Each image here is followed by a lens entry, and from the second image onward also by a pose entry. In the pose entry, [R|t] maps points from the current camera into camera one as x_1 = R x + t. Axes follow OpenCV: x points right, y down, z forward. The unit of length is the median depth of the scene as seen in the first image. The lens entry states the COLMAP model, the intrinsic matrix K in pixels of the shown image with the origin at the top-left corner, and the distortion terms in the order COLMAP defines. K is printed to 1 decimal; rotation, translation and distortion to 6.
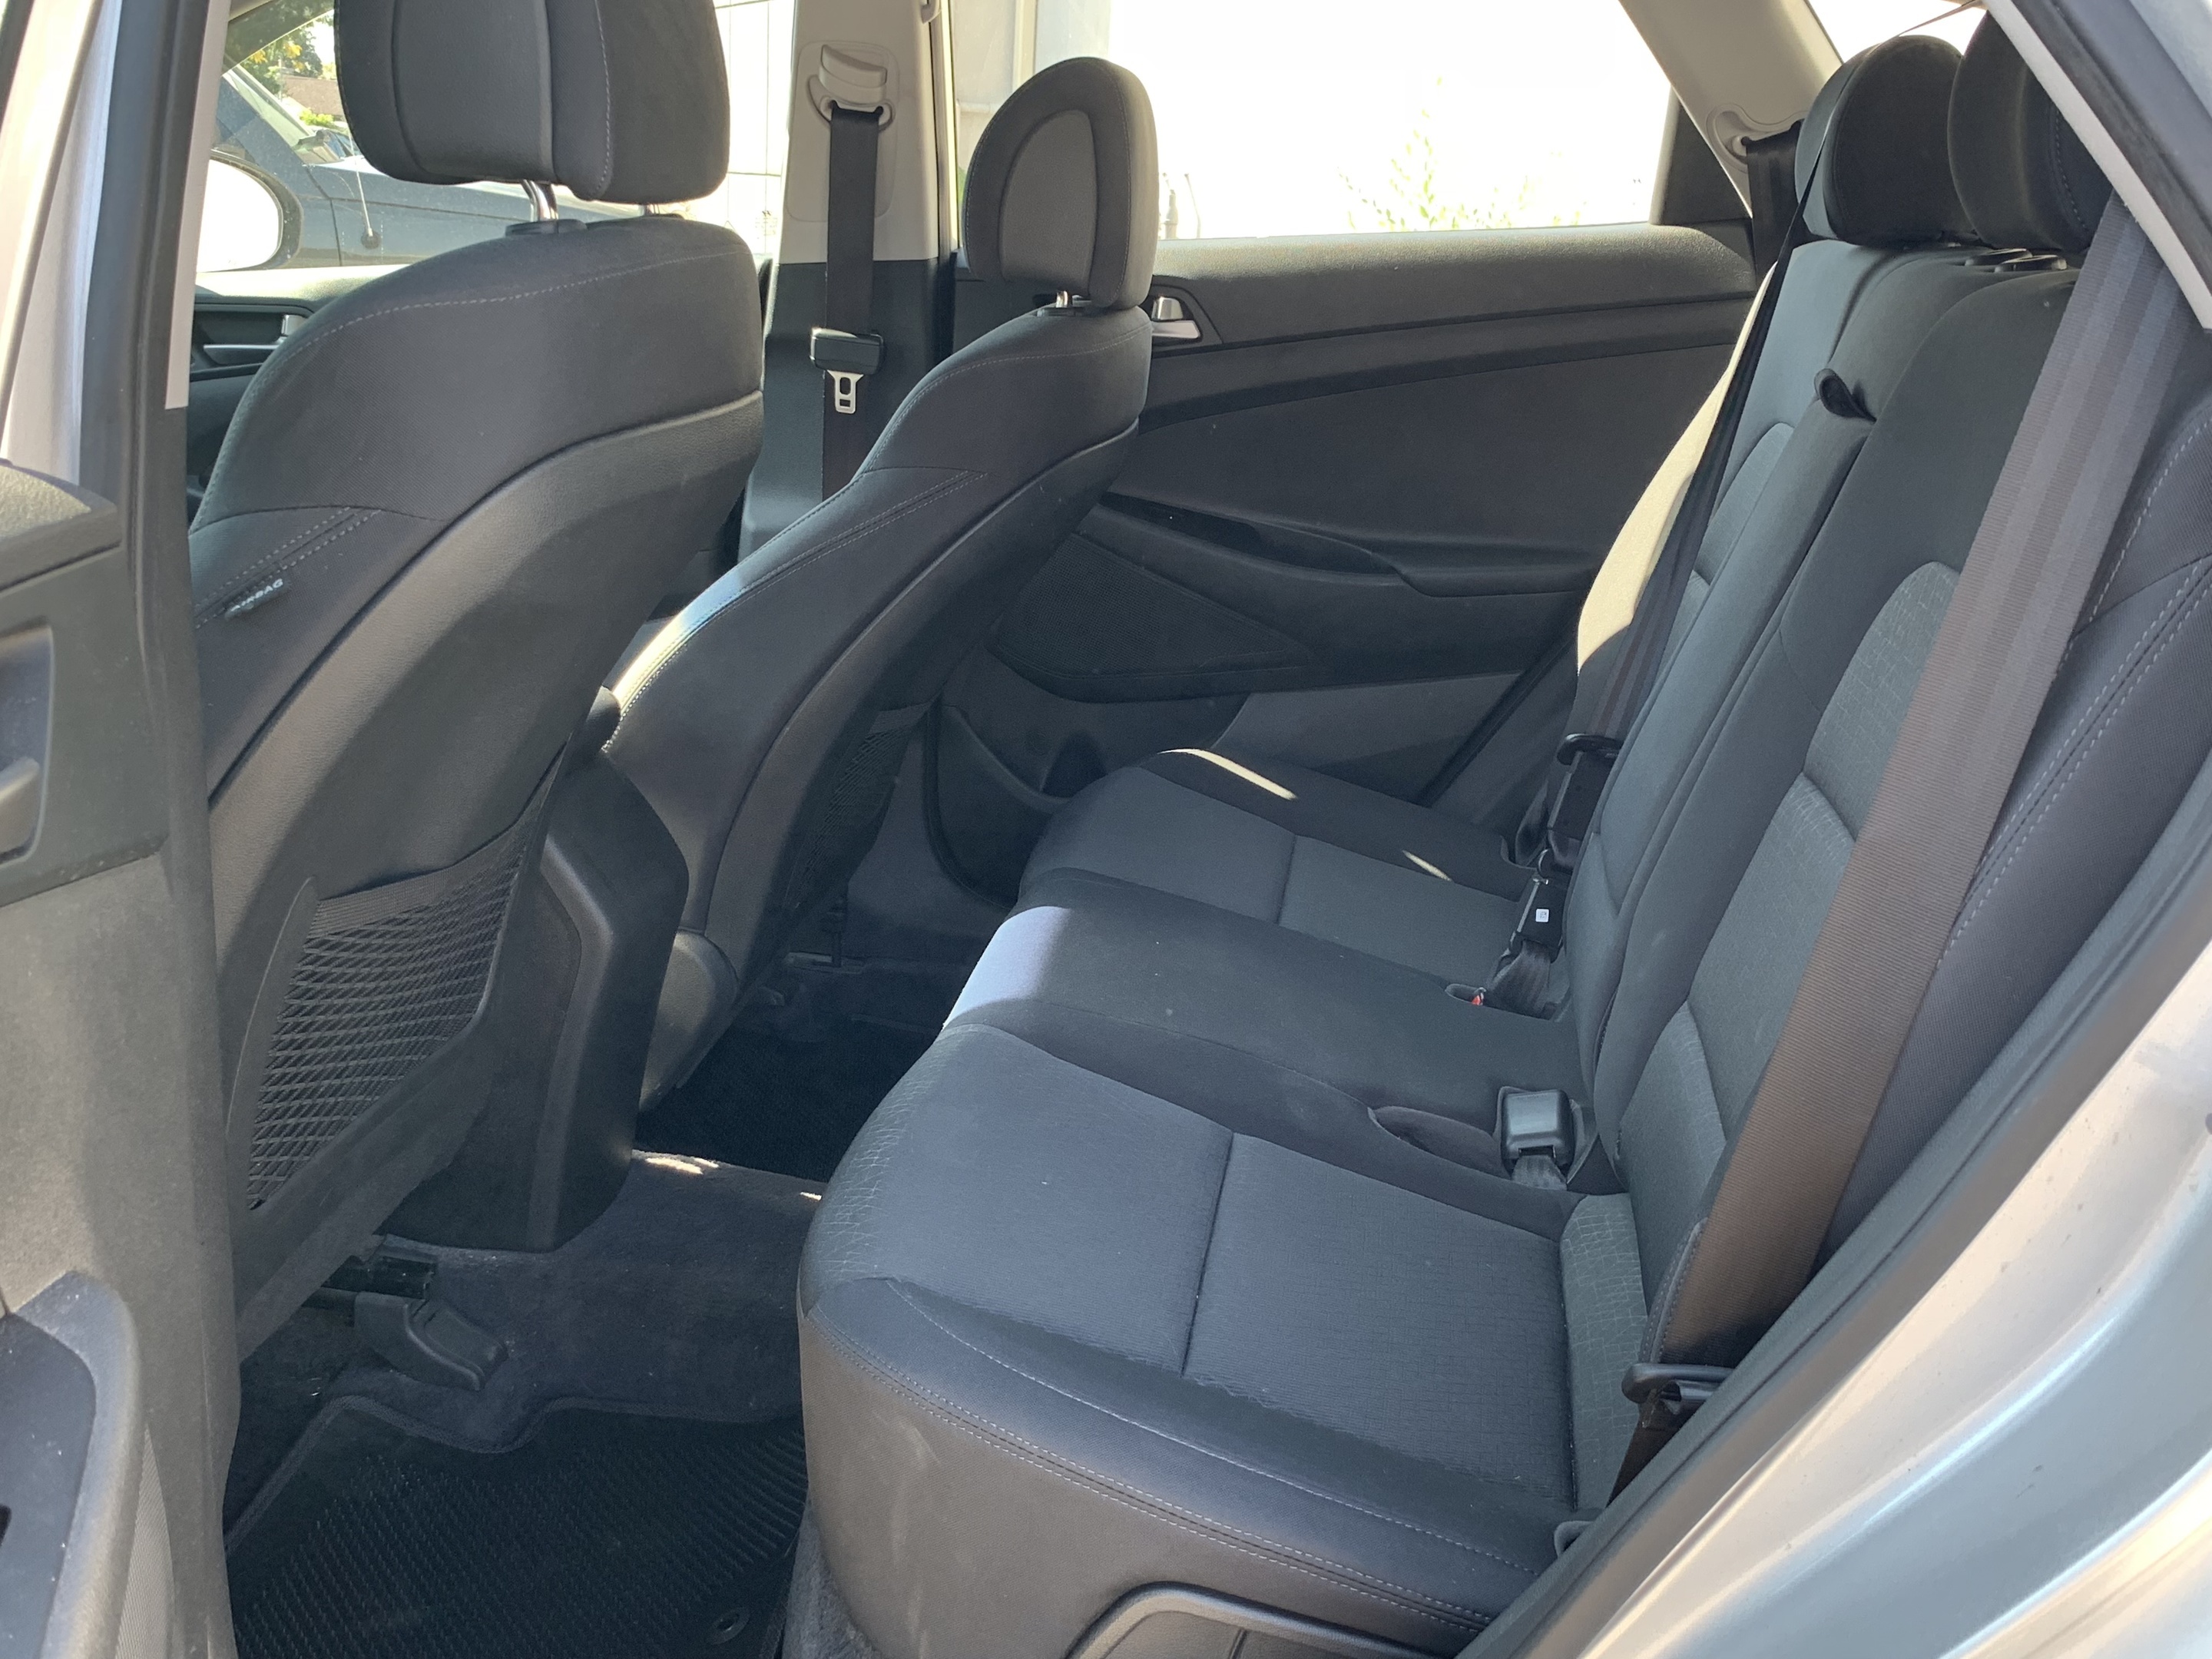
lens RADIAL K [[2196.2, 0, 1165.1], [0, 2196.2, 827.7], [0, 0, 1]] dist [0.075347, -0.167582]
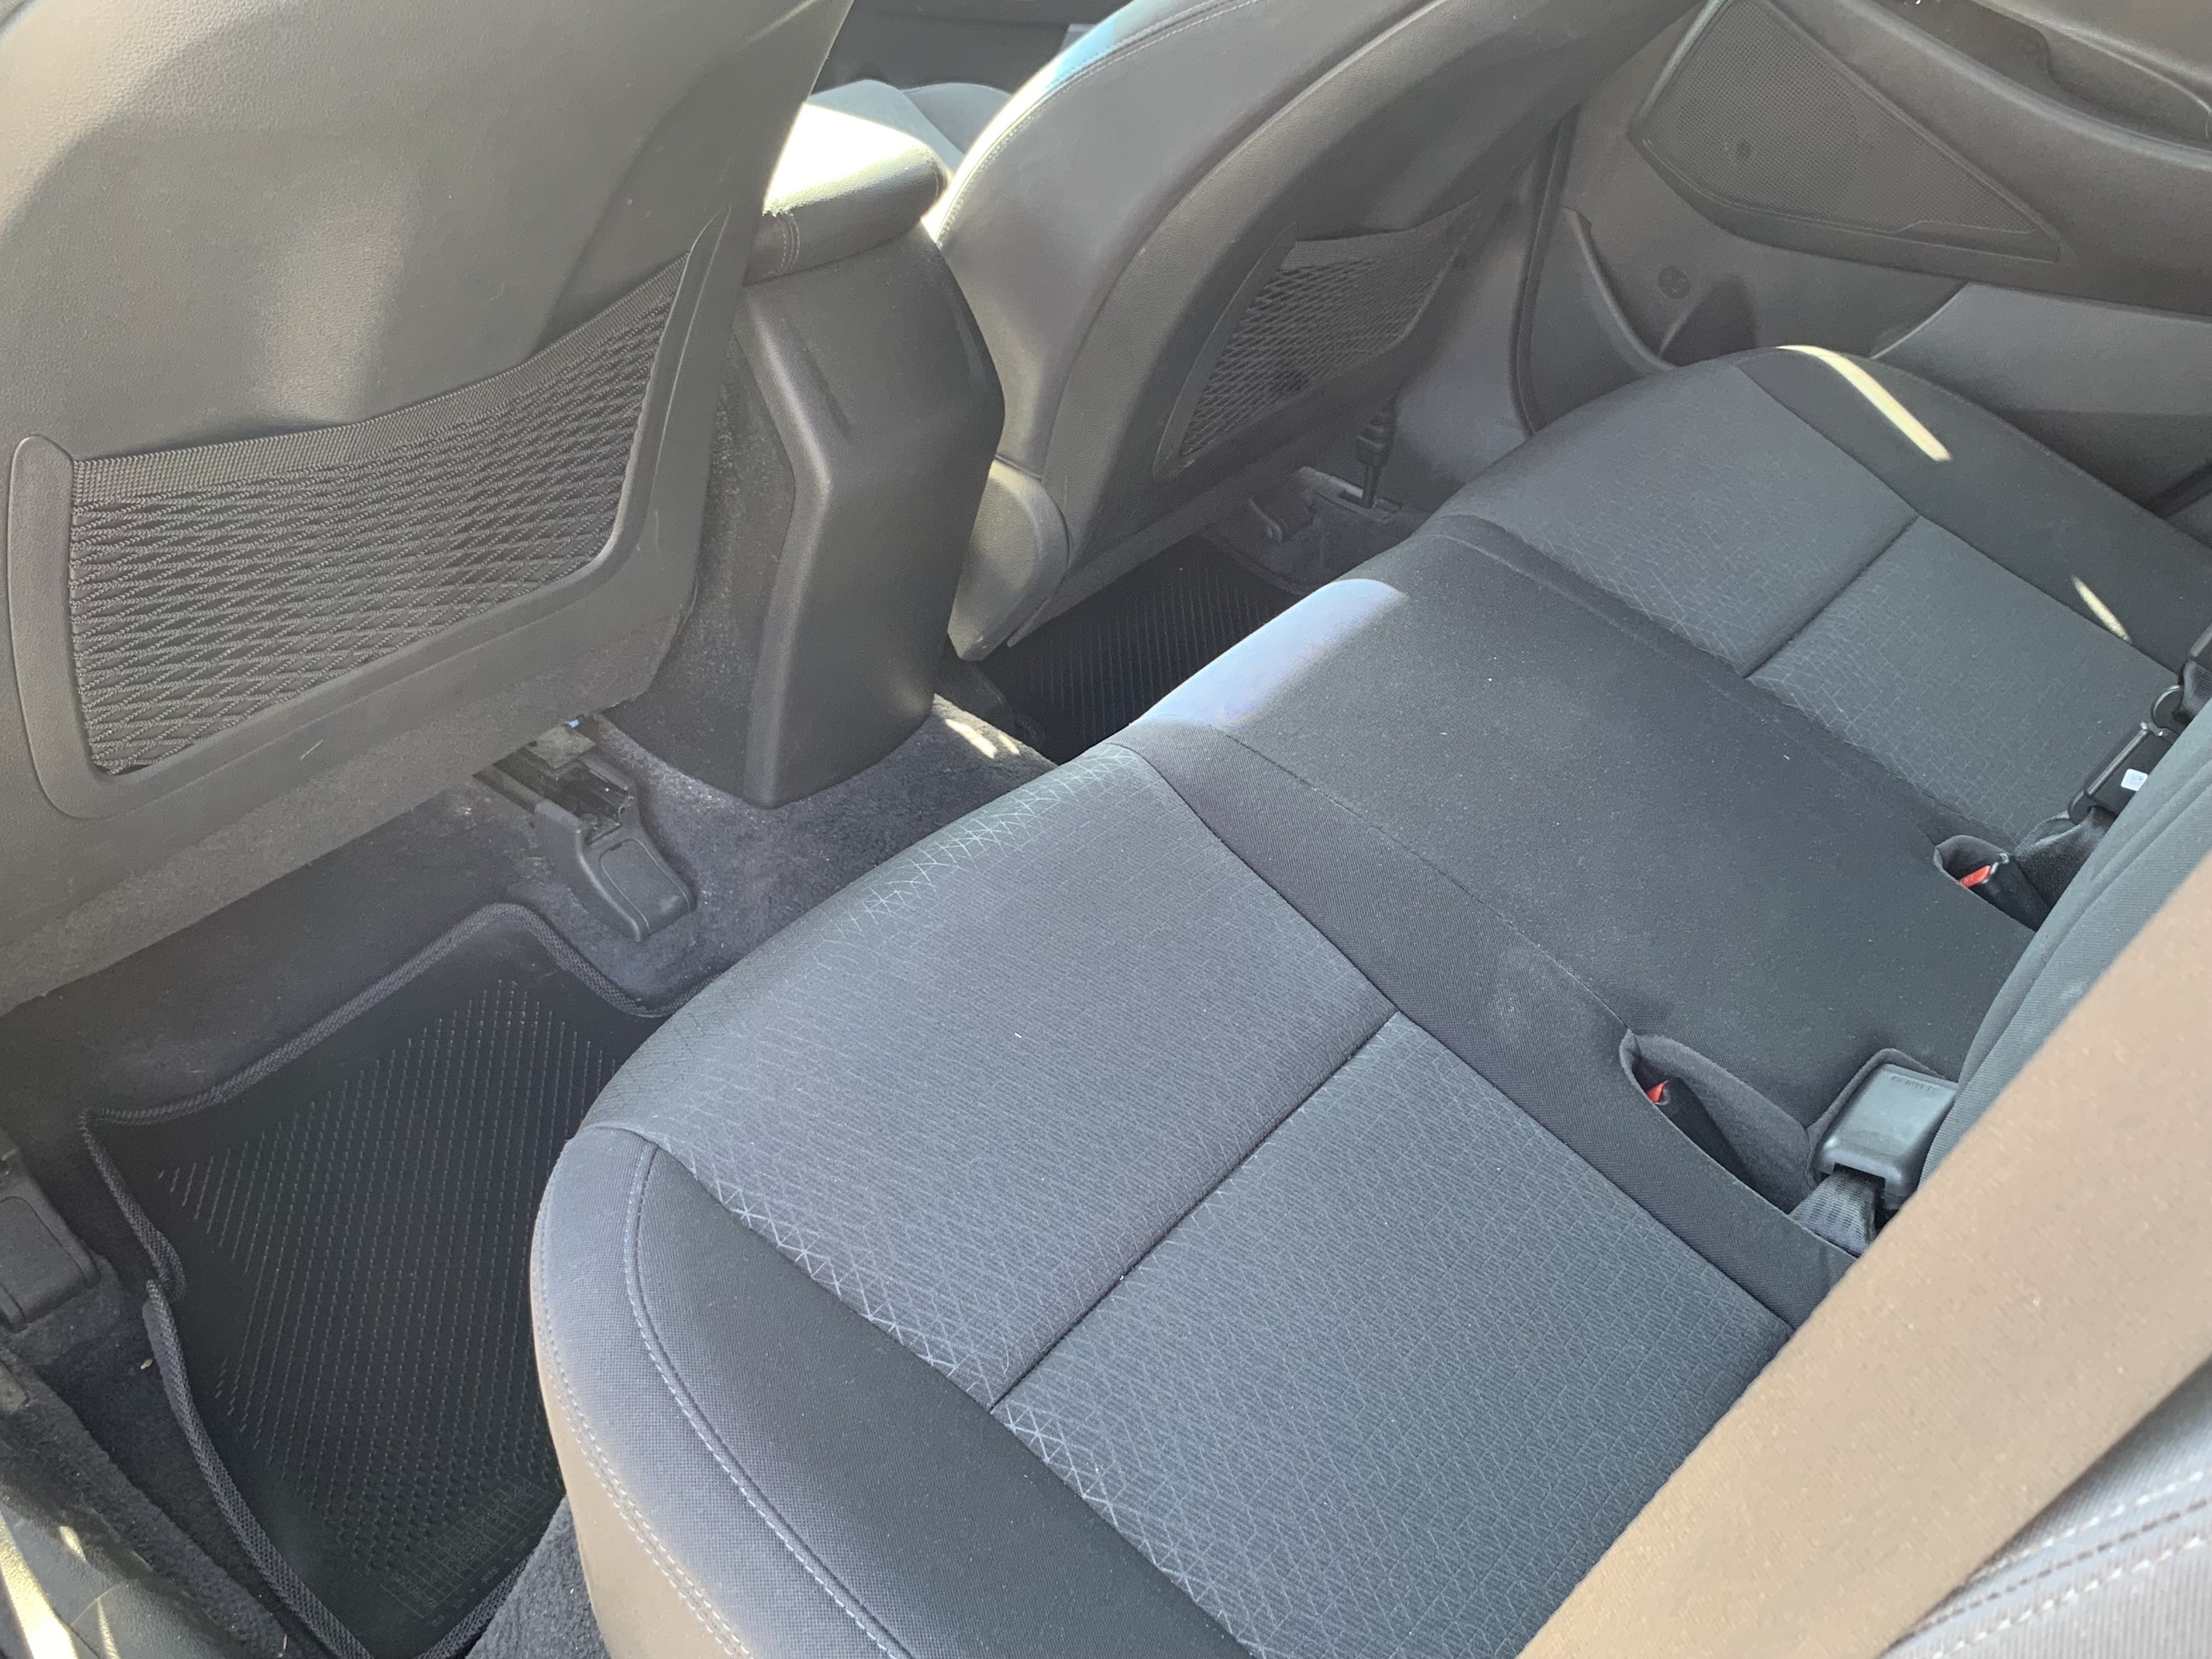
lens RADIAL K [[2196.2, 0, 1165.1], [0, 2196.2, 827.7], [0, 0, 1]] dist [0.075347, -0.167582]
pose [[0.870309, 0.315977, -0.377784, 0.183158], [-0.190524, 0.923345, 0.333369, -0.117152], [0.454162, -0.218157, 0.863797, 0.316013]]
